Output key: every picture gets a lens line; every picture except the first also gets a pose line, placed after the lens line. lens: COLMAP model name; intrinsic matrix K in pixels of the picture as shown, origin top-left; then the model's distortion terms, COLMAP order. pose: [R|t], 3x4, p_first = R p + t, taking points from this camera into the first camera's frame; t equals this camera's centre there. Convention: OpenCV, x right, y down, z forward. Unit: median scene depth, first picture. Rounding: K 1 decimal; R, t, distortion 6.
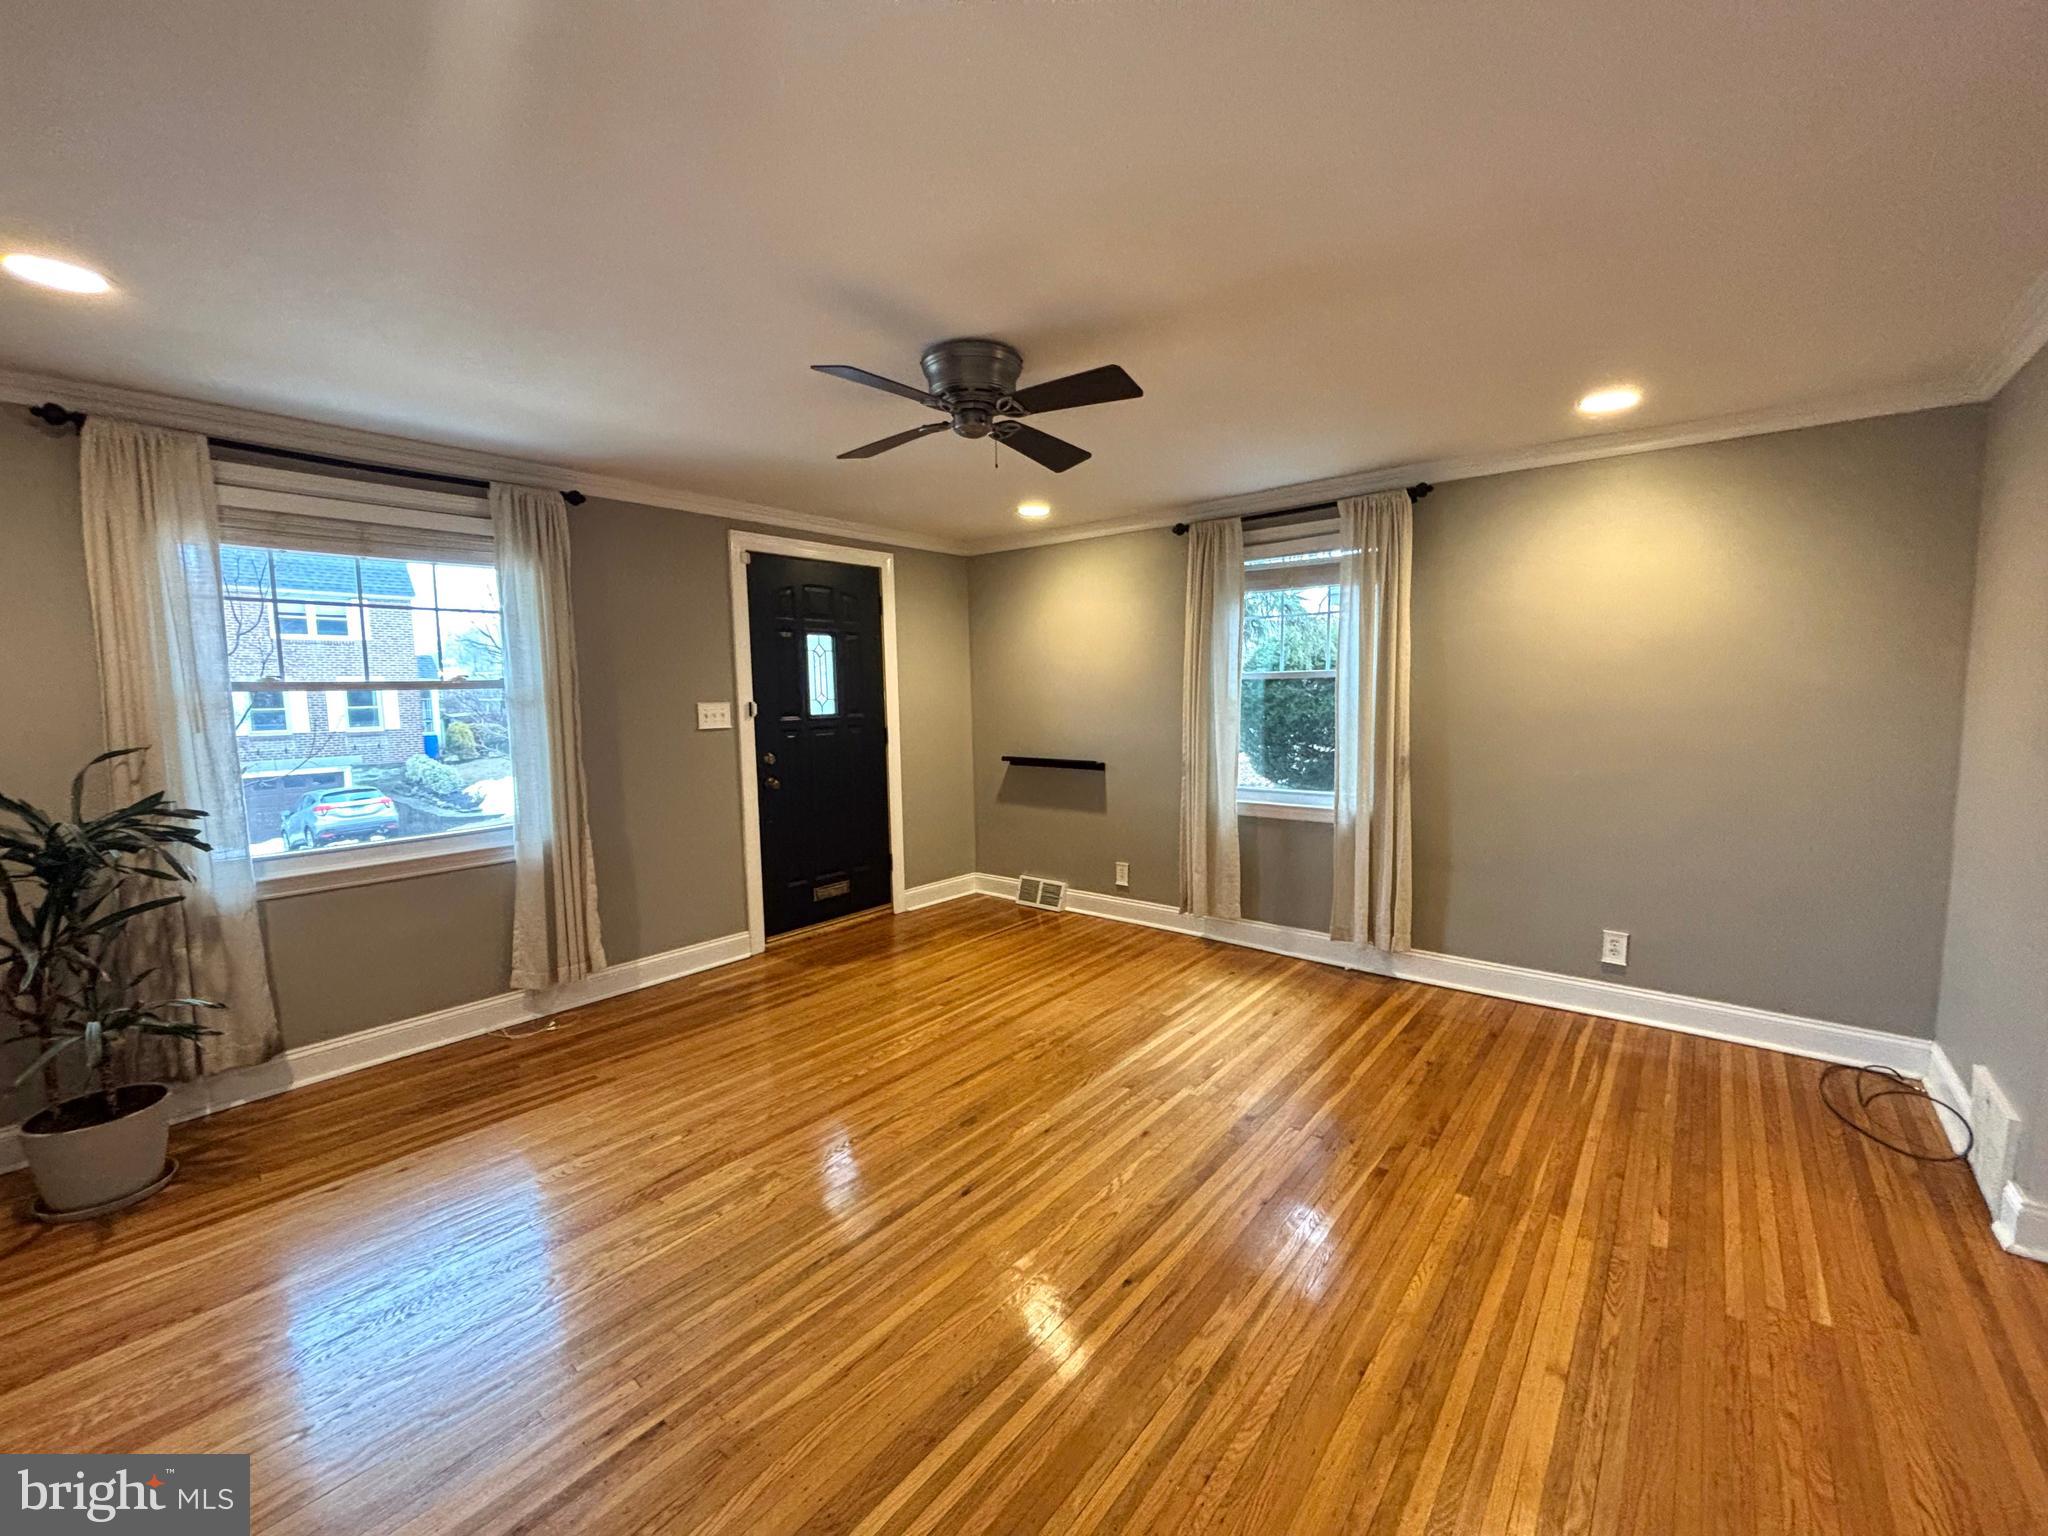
lens RADIAL K [[836.2, 0, 1025.2], [0, 836.2, 763.0], [0, 0, 1]] dist [0.014829, -0.000003]
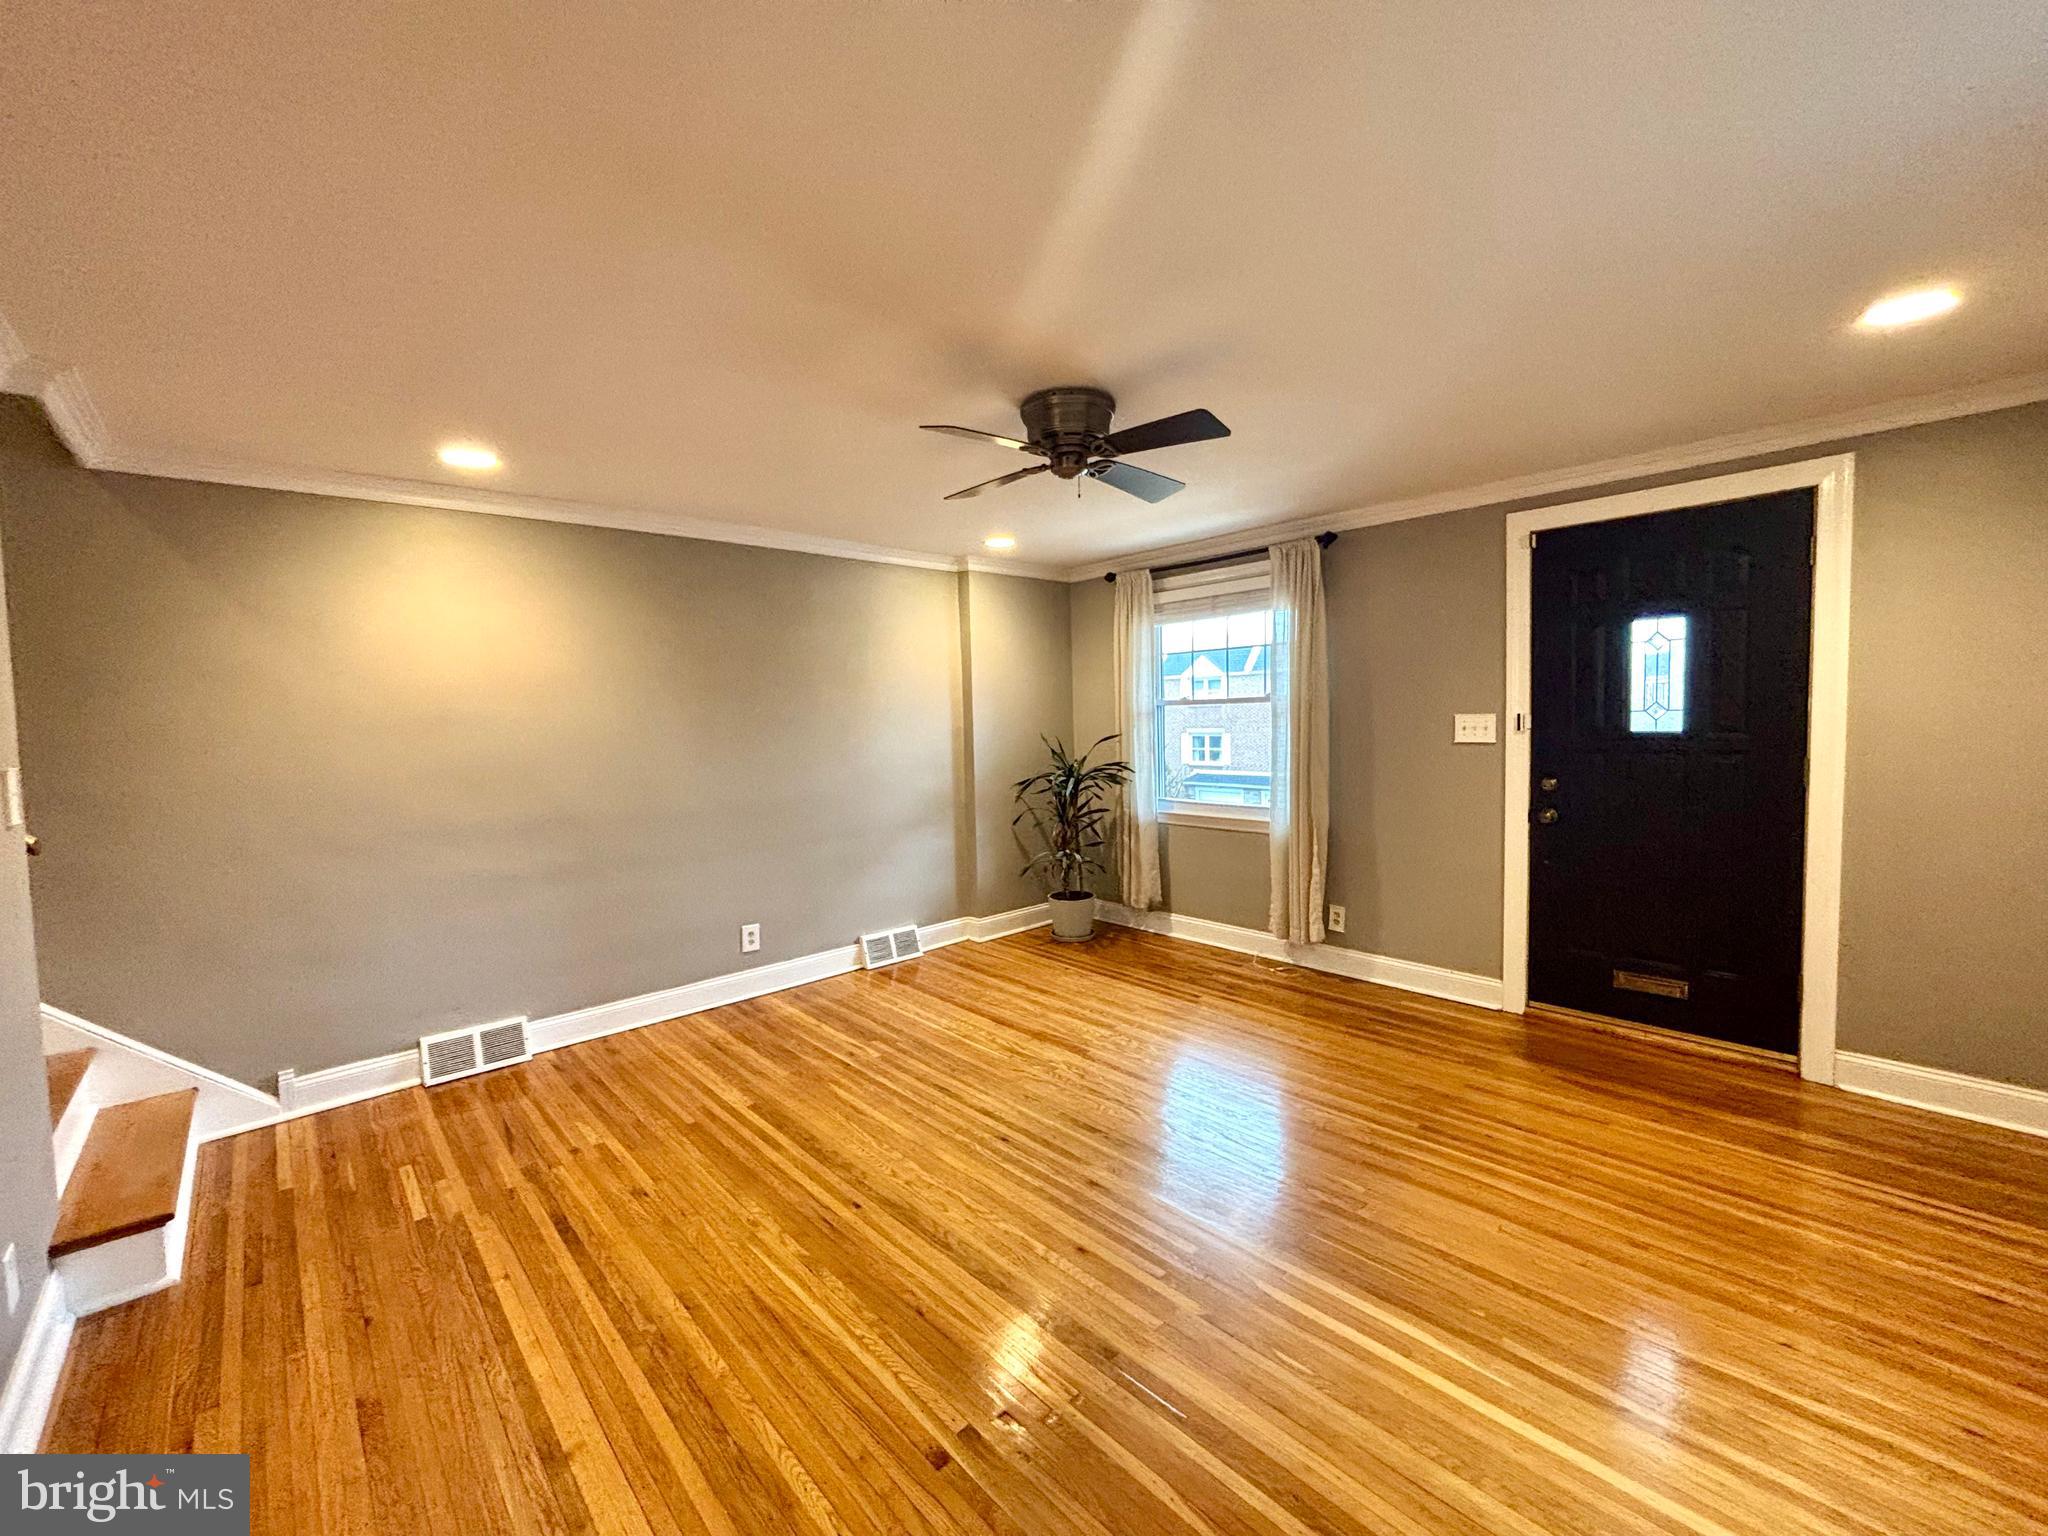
lens RADIAL K [[836.2, 0, 1025.2], [0, 836.2, 763.0], [0, 0, 1]] dist [0.014829, -0.000003]
pose [[-0.129462, 0.080629, -0.988301, 0.624084], [-0.062374, 0.994053, 0.089269, -0.074077], [0.989621, 0.073202, -0.123663, 0.673743]]
